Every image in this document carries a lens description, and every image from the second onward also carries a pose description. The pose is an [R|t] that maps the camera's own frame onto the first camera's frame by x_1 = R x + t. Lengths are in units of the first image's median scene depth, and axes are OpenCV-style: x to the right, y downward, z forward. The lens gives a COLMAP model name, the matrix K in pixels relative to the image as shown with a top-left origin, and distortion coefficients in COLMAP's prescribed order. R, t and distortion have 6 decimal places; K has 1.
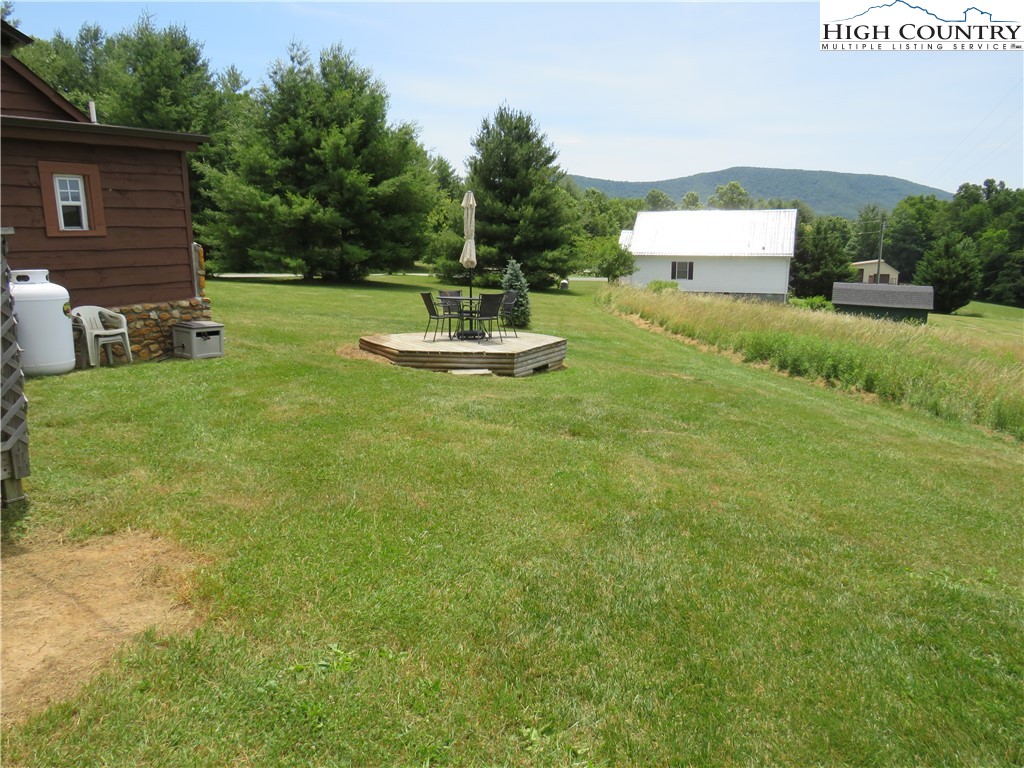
lens RADIAL K [[728.1, 0, 512.3], [0, 728.1, 378.3], [0, 0, 1]] dist [-0.005435, 0.006262]
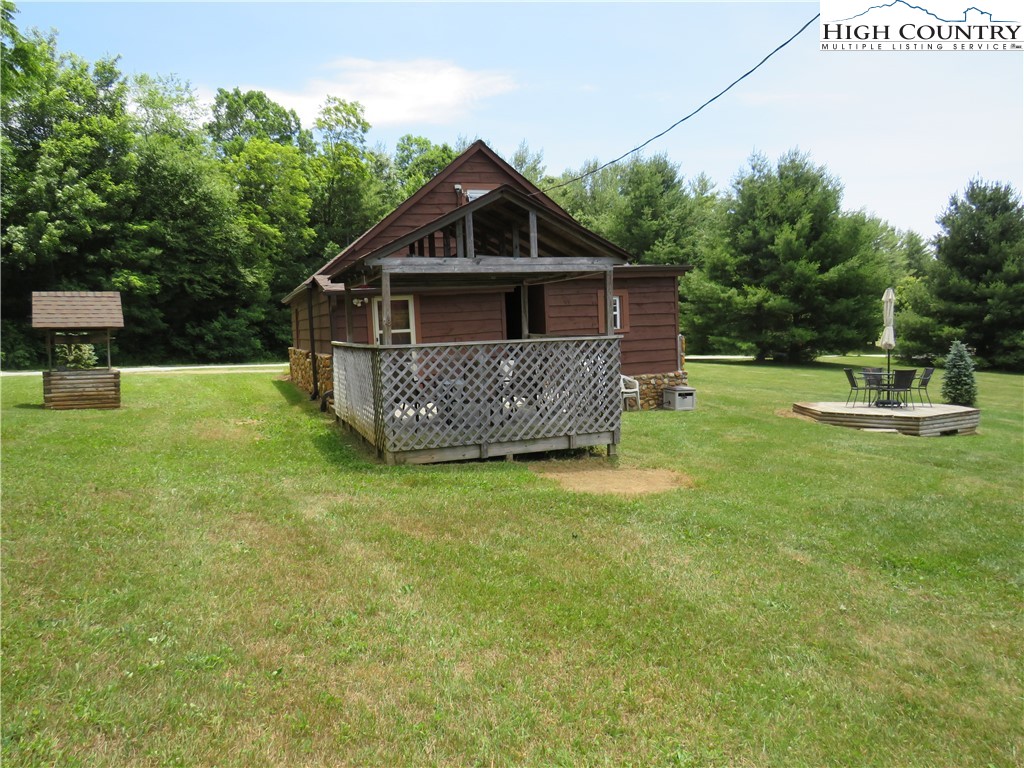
lens RADIAL K [[724.9, 0, 512.0], [0, 724.9, 384.0], [0, 0, 1]] dist [-0.031676, 0.006676]
pose [[0.823256, 0.015788, -0.567451, 0.045459], [-0.074525, 0.993967, -0.080466, 0.021719], [0.562757, 0.108533, 0.819466, -0.144850]]
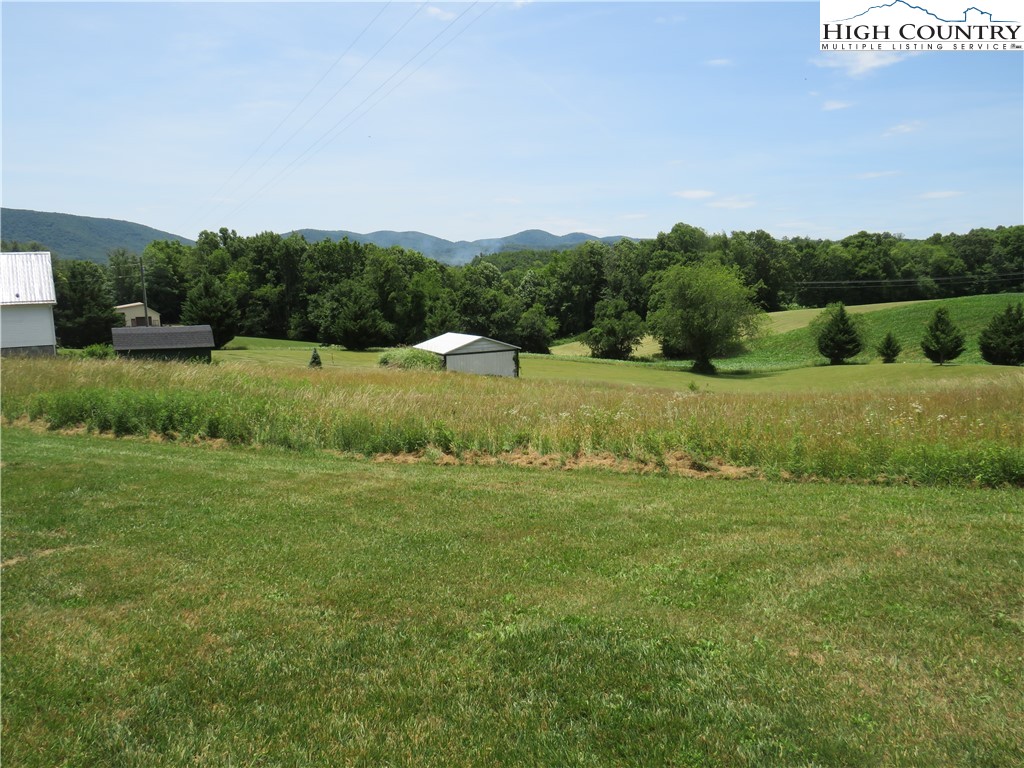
lens RADIAL K [[728.1, 0, 512.3], [0, 728.1, 378.3], [0, 0, 1]] dist [-0.005435, 0.006262]
pose [[0.594857, -0.125829, 0.793922, -0.014158], [0.171296, 0.984829, 0.027741, -0.008839], [-0.785368, 0.119494, 0.607387, 0.049336]]
